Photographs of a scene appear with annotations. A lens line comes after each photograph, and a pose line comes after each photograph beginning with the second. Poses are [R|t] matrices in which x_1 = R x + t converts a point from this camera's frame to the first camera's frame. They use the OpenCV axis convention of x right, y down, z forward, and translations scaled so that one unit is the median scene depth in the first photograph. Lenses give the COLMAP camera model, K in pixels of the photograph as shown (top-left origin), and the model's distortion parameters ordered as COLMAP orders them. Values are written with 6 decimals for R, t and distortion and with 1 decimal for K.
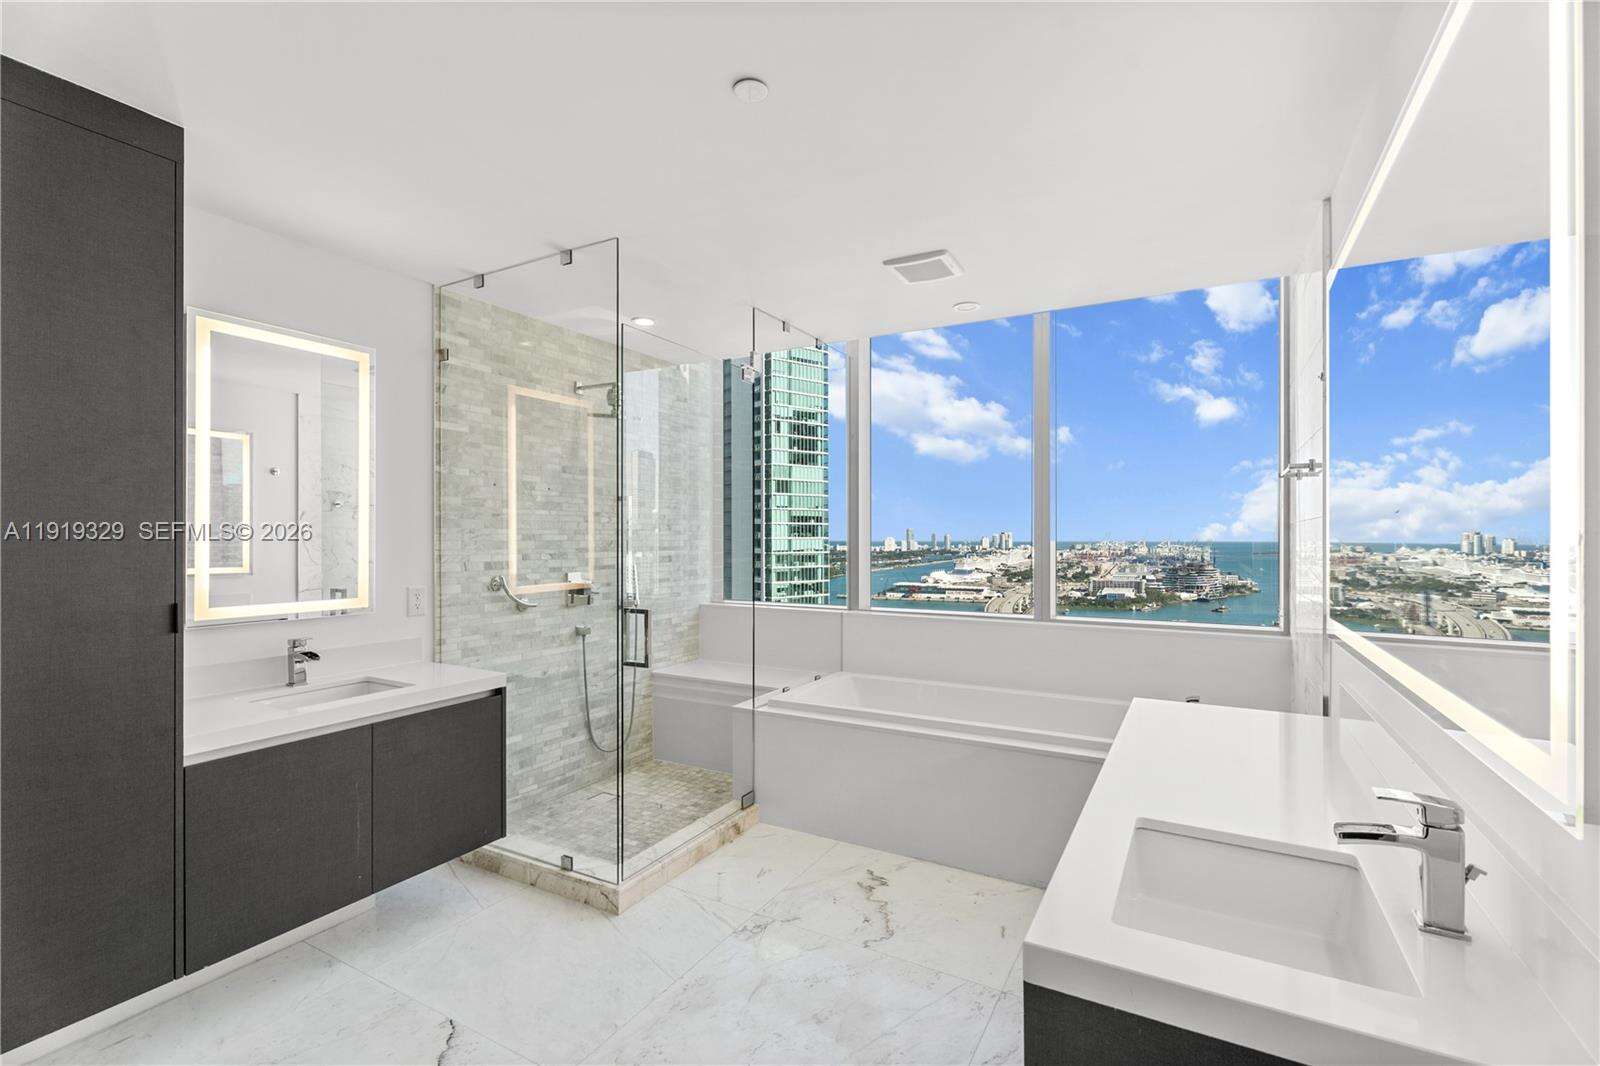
lens RADIAL K [[714.8, 0, 791.9], [0, 714.8, 531.5], [0, 0, 1]] dist [0.002134, 0.000394]
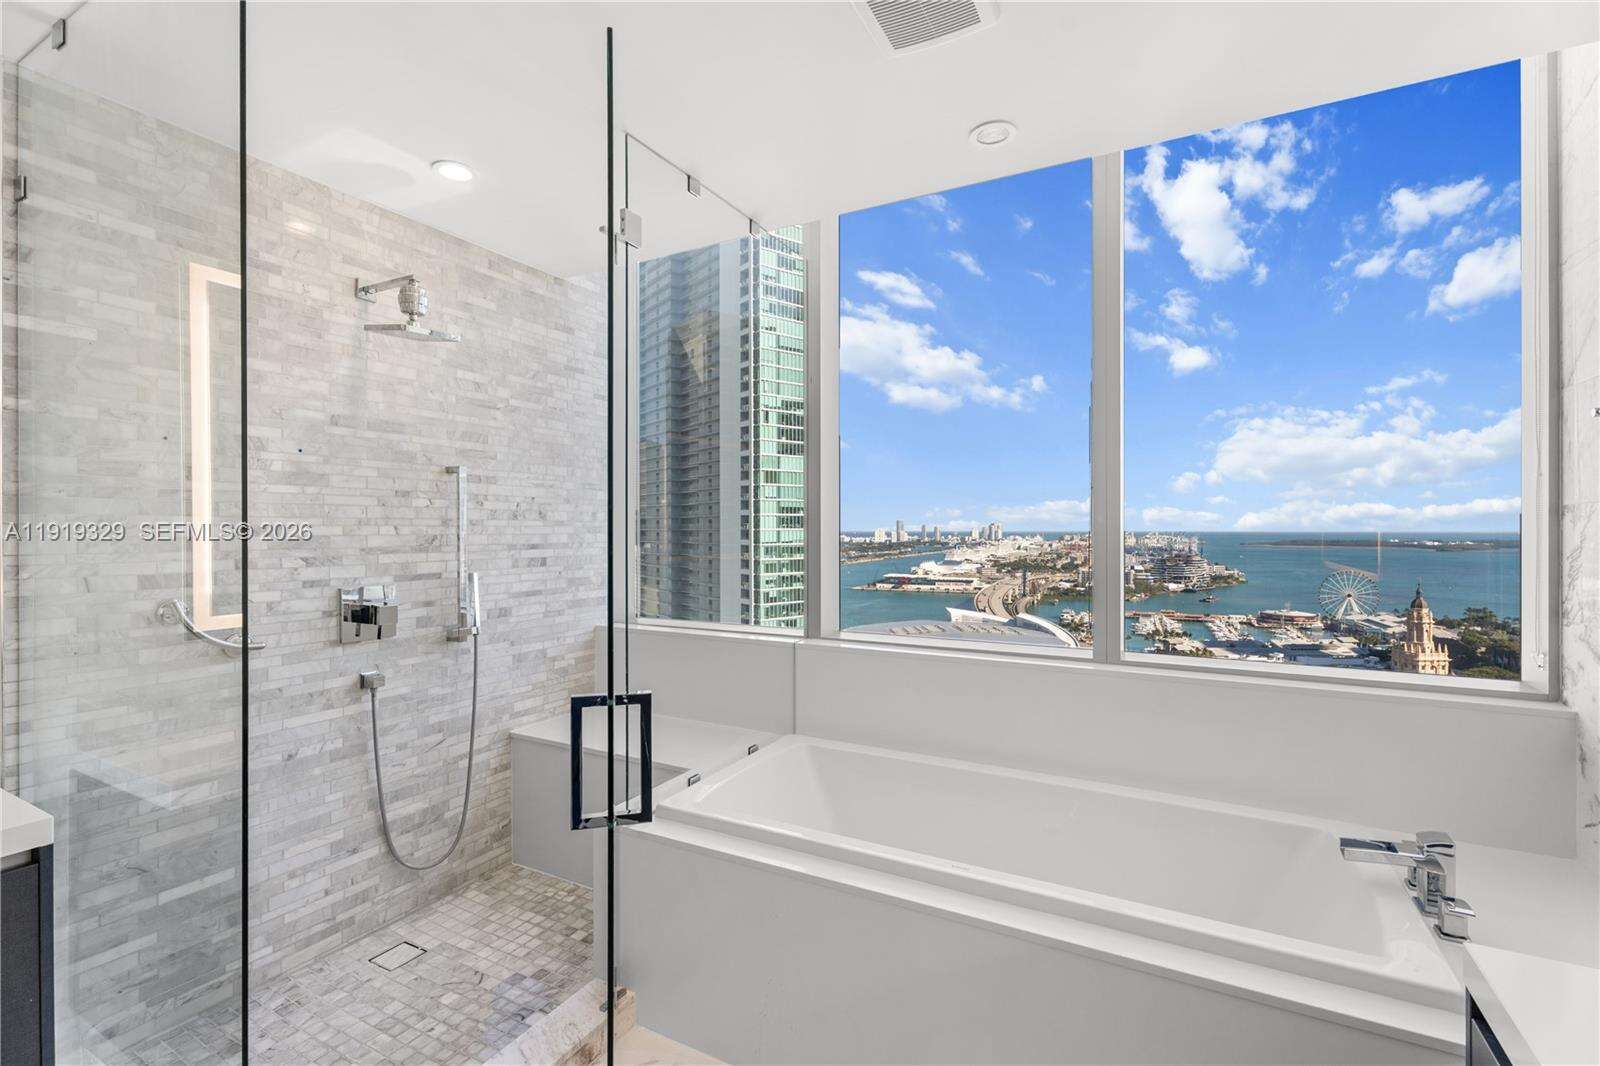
lens RADIAL K [[714.8, 0, 805.6], [0, 714.8, 532.8], [0, 0, 1]] dist [0.002134, 0.000394]
pose [[0.999472, -0.002206, 0.032411, 0.062837], [0.001758, 0.999902, 0.013854, 0.001972], [-0.032438, -0.013789, 0.999379, 0.356720]]
